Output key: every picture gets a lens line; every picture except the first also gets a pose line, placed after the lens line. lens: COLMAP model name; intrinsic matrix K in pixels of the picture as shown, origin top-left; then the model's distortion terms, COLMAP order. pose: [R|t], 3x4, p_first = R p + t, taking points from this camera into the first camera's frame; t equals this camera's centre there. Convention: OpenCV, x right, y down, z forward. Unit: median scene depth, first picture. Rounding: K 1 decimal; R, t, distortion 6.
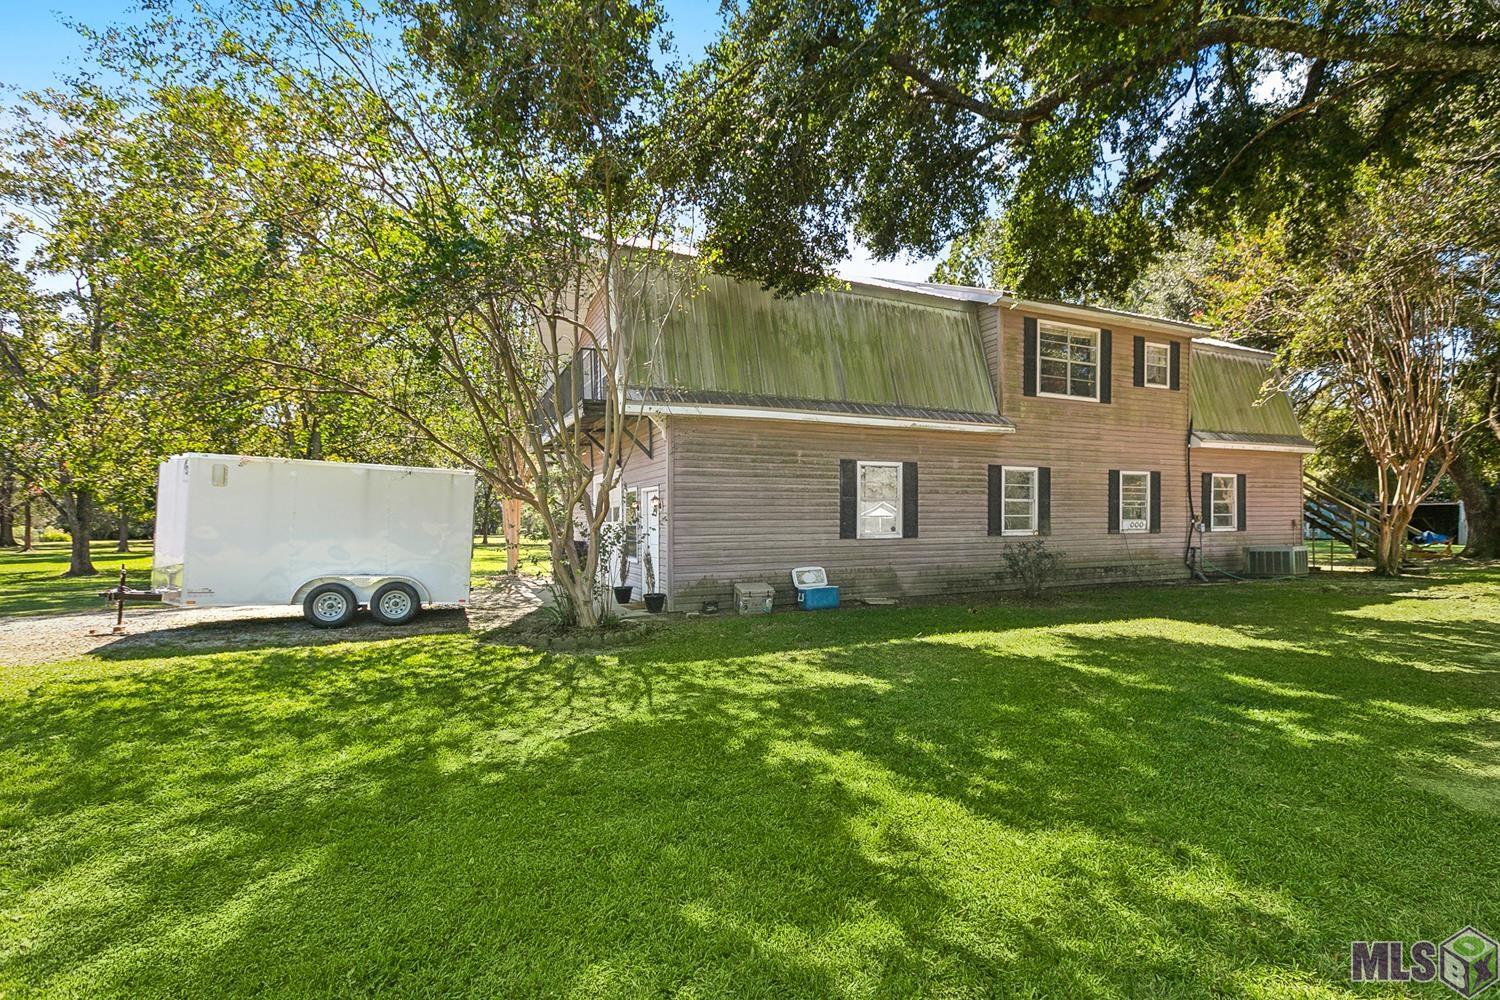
lens RADIAL K [[697.5, 0, 750.2], [0, 697.5, 501.9], [0, 0, 1]] dist [-0.000167, 0.000007]
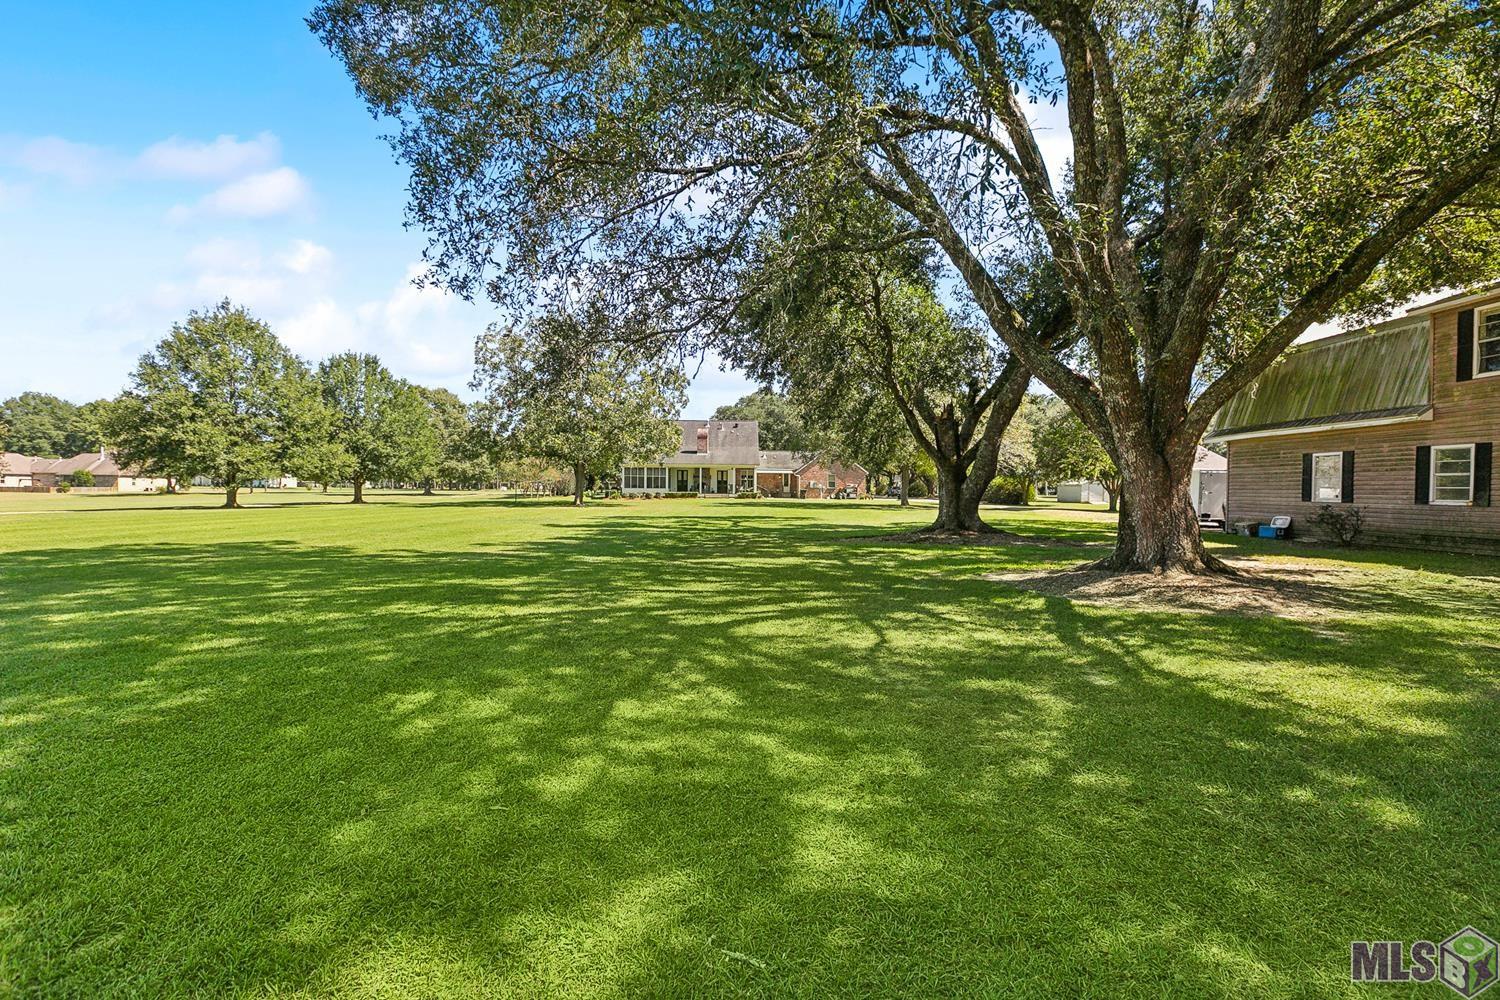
lens RADIAL K [[697.5, 0, 750.2], [0, 697.5, 499.2], [0, 0, 1]] dist [-0.000167, 0.000007]
pose [[-0.434334, 0.005097, -0.900738, 1.996902], [-0.009598, 0.999901, 0.010286, 0.039313], [0.900701, 0.013113, -0.434242, 0.479177]]
